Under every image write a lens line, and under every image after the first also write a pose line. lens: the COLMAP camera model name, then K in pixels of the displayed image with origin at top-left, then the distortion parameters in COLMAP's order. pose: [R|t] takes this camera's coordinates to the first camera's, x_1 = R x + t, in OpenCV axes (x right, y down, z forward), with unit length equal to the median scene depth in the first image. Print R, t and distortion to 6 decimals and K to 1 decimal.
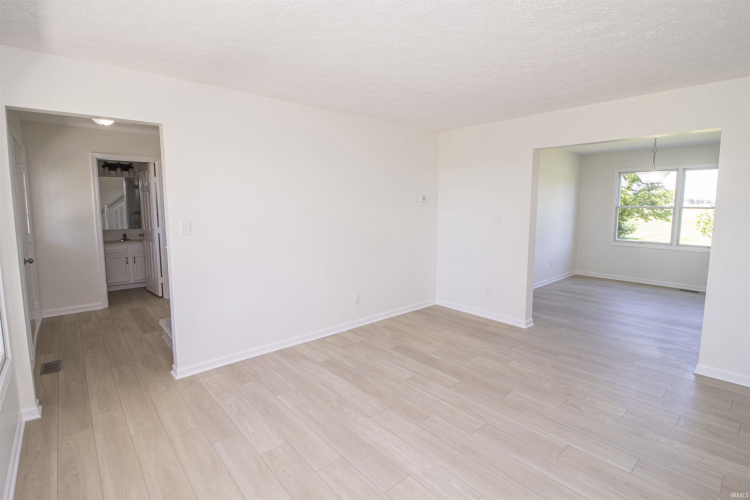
lens RADIAL K [[359.9, 0, 375.0], [0, 359.9, 250.0], [0, 0, 1]] dist [-0.002353, -0.000736]
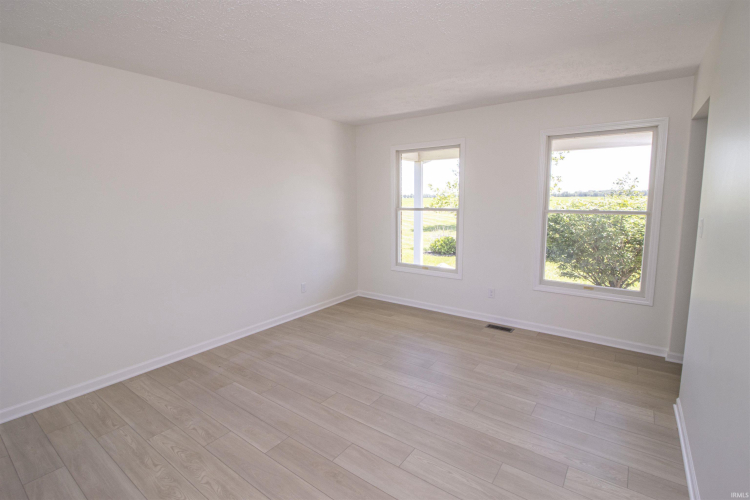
lens RADIAL K [[357.5, 0, 372.7], [0, 357.5, 239.2], [0, 0, 1]] dist [0.000190, 0.000121]
pose [[-0.976359, 0.029566, -0.214125, 0.303443], [-0.023296, 0.970439, 0.240221, -0.203941], [0.214898, 0.239530, -0.946807, 1.570098]]
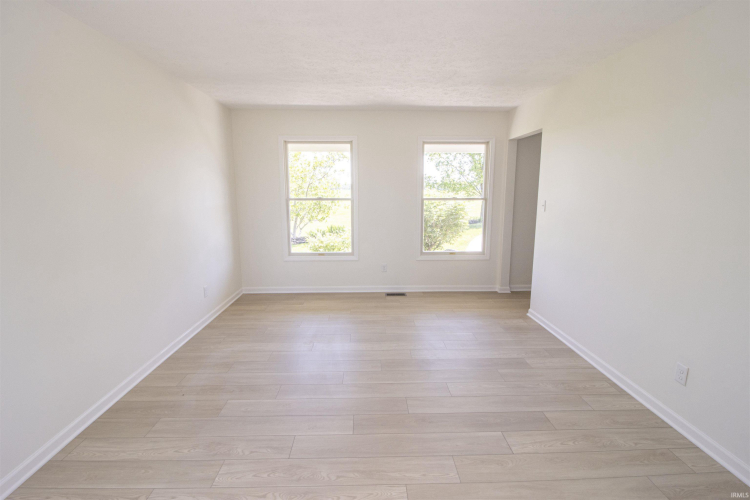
lens RADIAL K [[350.8, 0, 377.6], [0, 350.8, 240.6], [0, 0, 1]] dist [-0.002667, -0.000430]
pose [[-0.634673, 0.108784, -0.765086, 0.836063], [-0.101067, 0.969854, 0.221738, -0.162997], [0.766143, 0.218056, -0.604546, 1.342517]]
